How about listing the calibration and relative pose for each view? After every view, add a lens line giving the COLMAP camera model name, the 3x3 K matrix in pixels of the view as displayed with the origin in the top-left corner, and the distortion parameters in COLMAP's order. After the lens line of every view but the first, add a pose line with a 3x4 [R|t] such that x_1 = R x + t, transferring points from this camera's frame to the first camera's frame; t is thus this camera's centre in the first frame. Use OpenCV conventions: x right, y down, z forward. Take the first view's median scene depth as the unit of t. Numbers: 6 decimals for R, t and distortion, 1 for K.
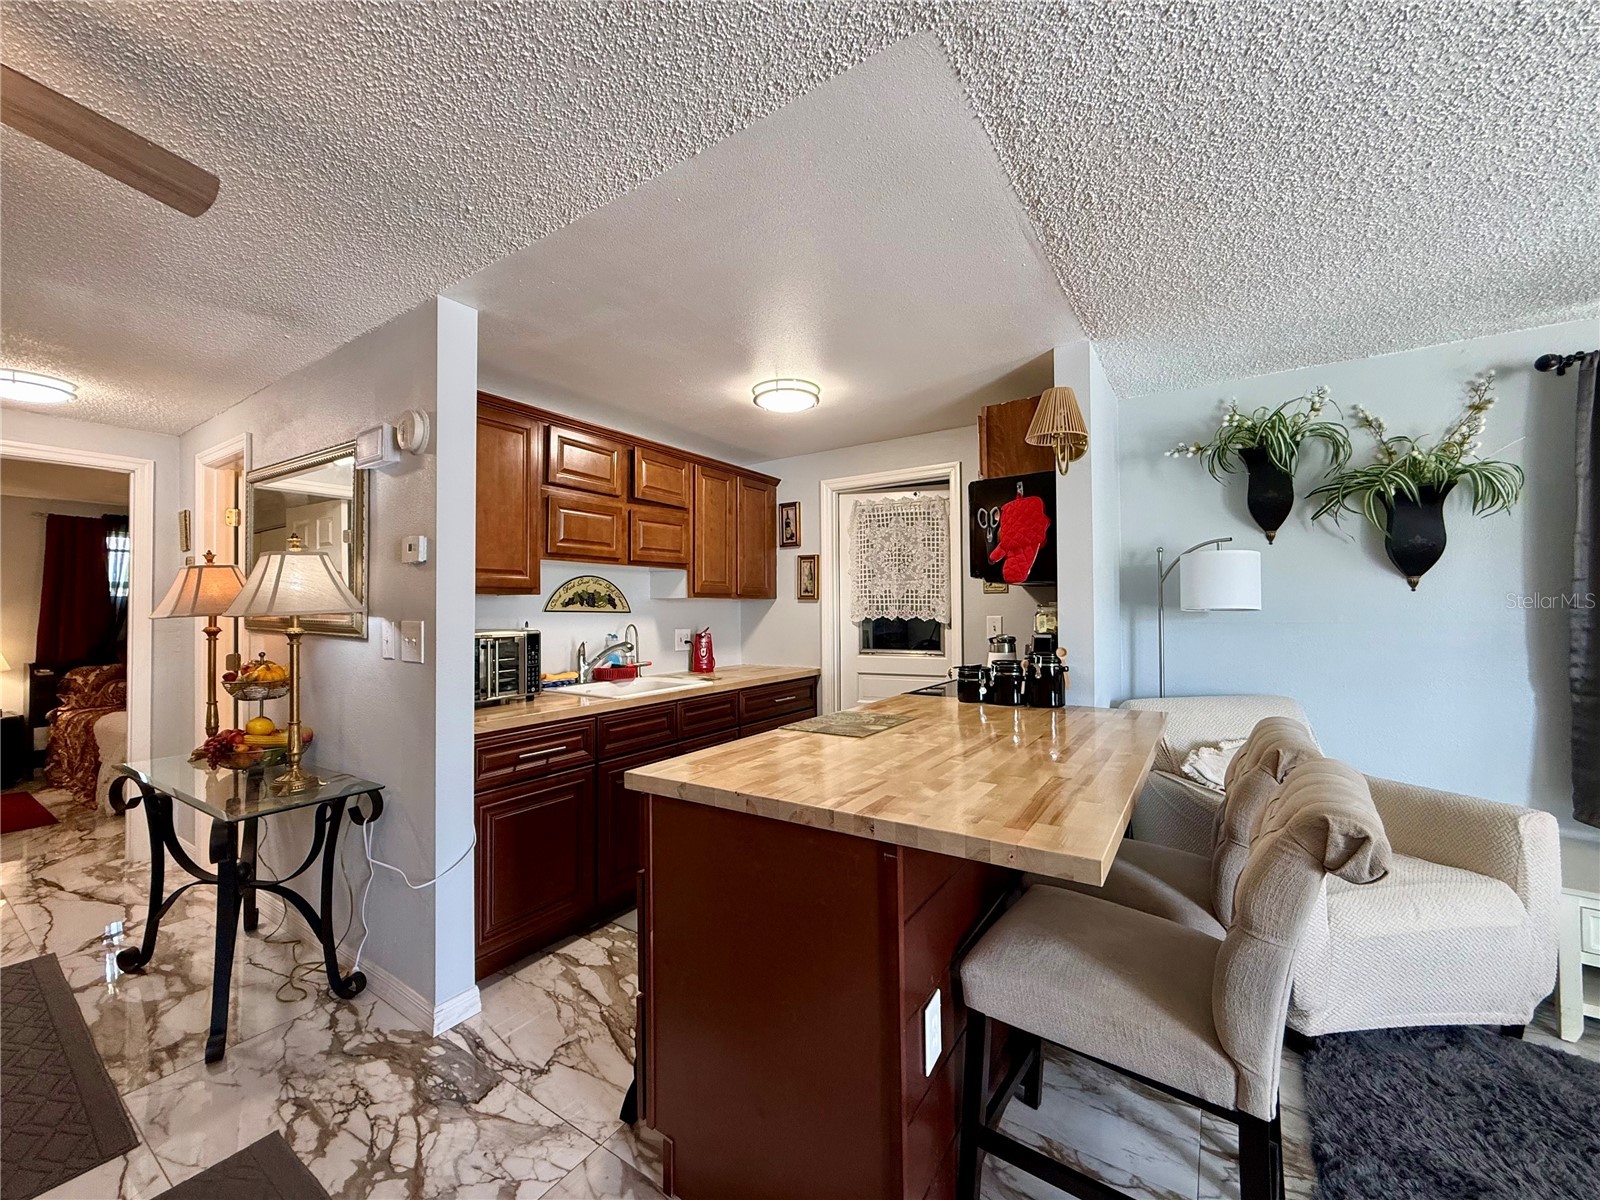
lens RADIAL K [[640.7, 0, 795.7], [0, 640.7, 595.7], [0, 0, 1]] dist [0.000568, 0.000314]
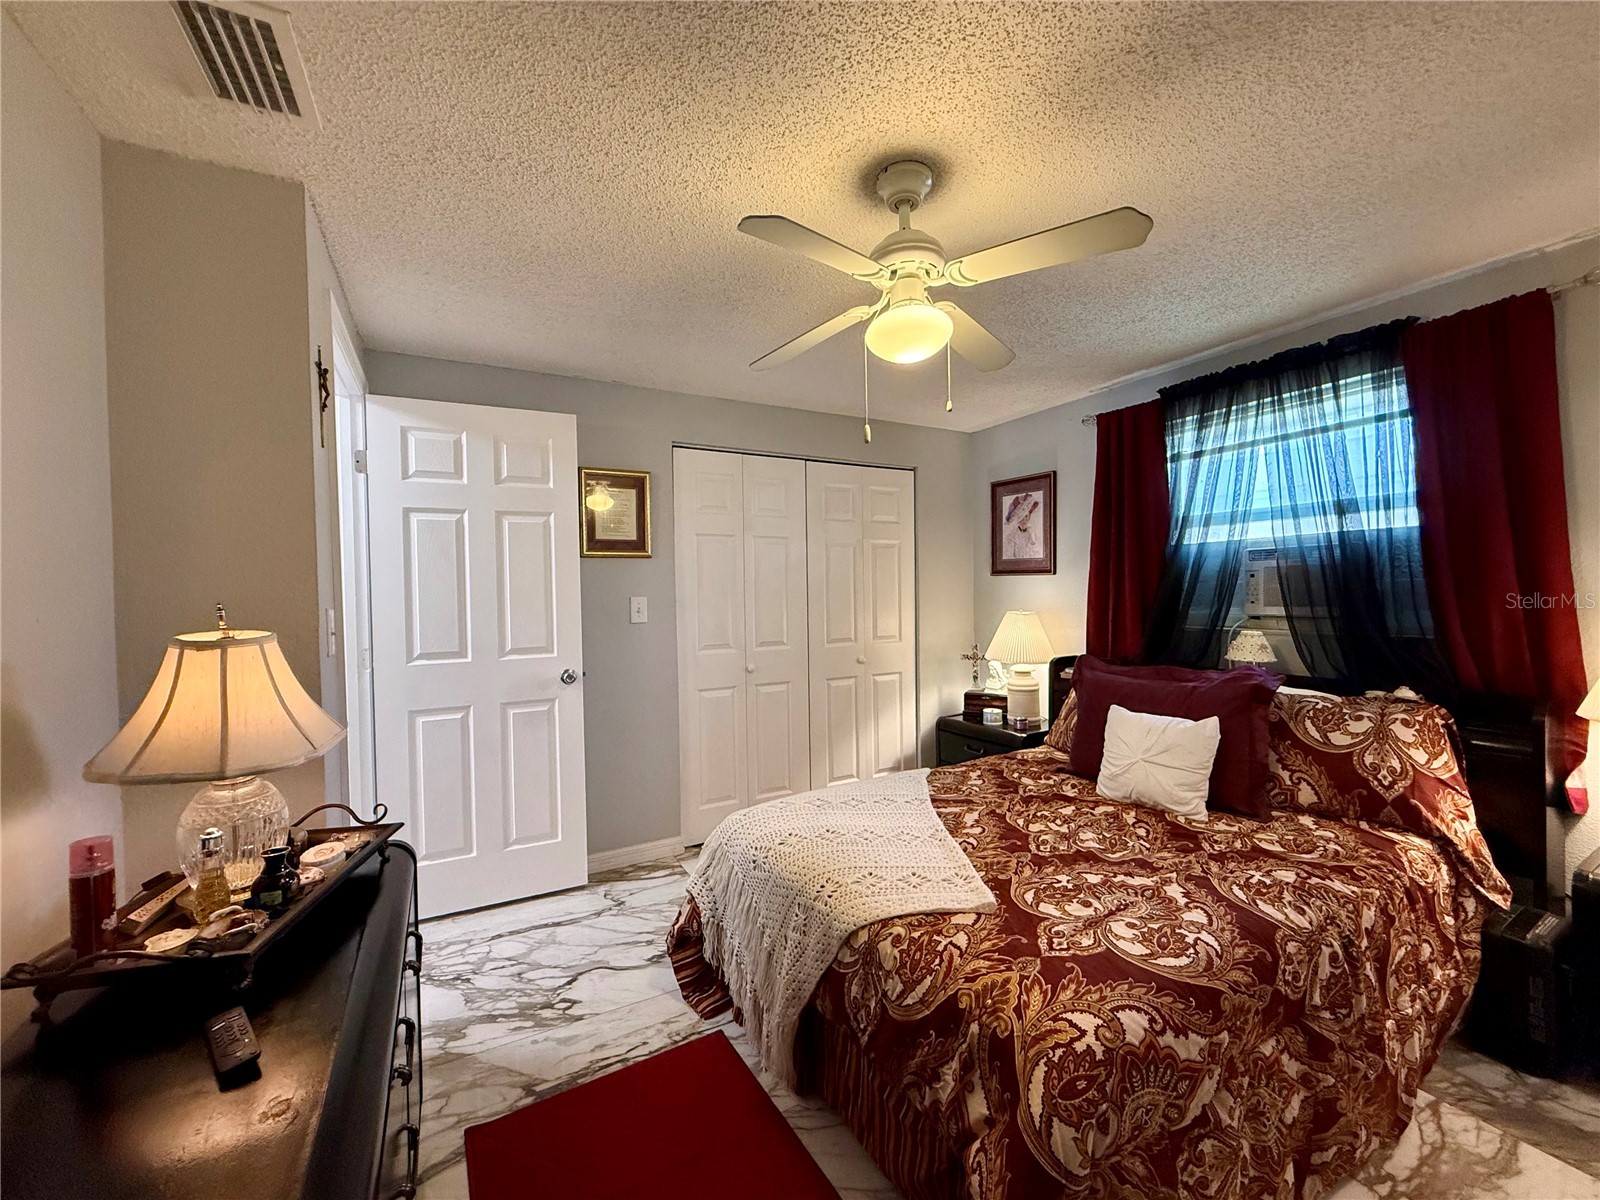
lens RADIAL K [[640.7, 0, 795.7], [0, 640.7, 595.7], [0, 0, 1]] dist [0.000568, 0.000314]
pose [[-0.466888, 0.028717, -0.883850, -0.698547], [0.043496, 0.999009, 0.009482, 0.037434], [0.883246, -0.034017, -0.467674, 1.479717]]
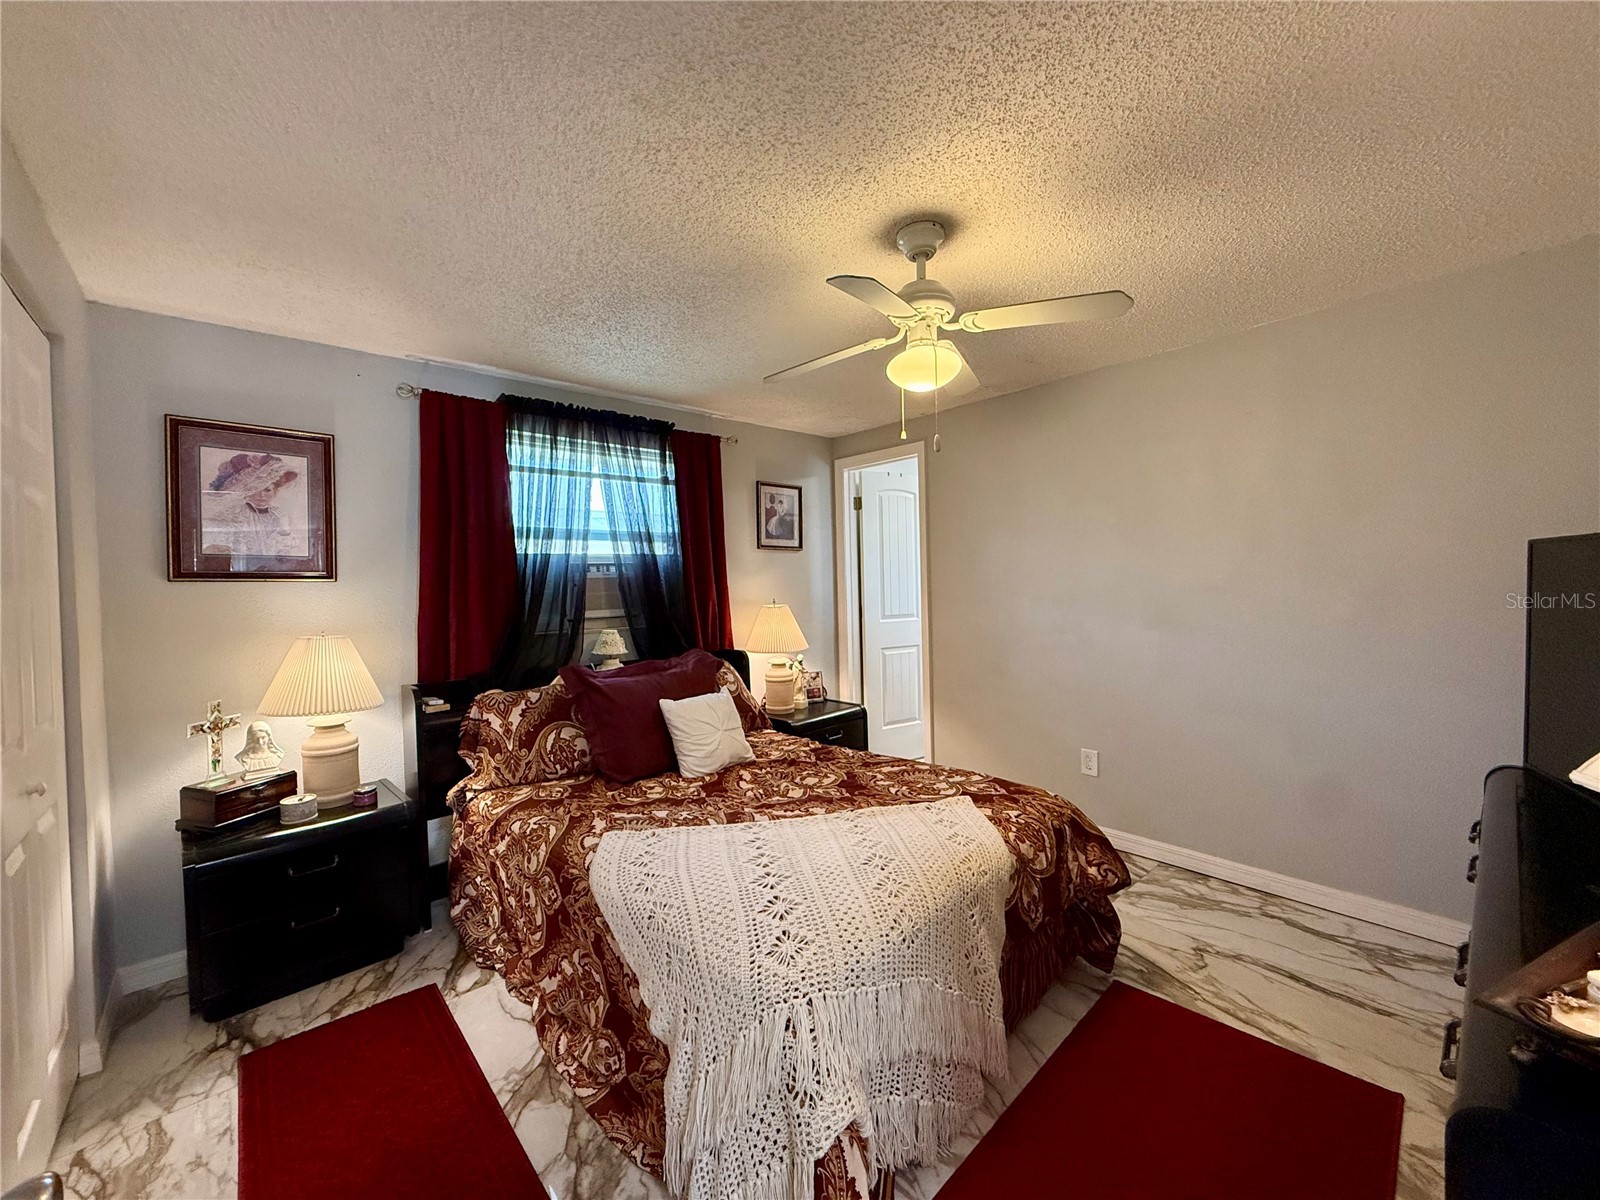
lens RADIAL K [[640.7, 0, 795.7], [0, 640.7, 595.7], [0, 0, 1]] dist [0.000568, 0.000314]
pose [[0.968564, -0.010504, -0.248541, -1.091006], [0.021065, 0.998983, 0.039869, 0.029877], [0.247869, -0.043852, 0.967801, 0.833369]]
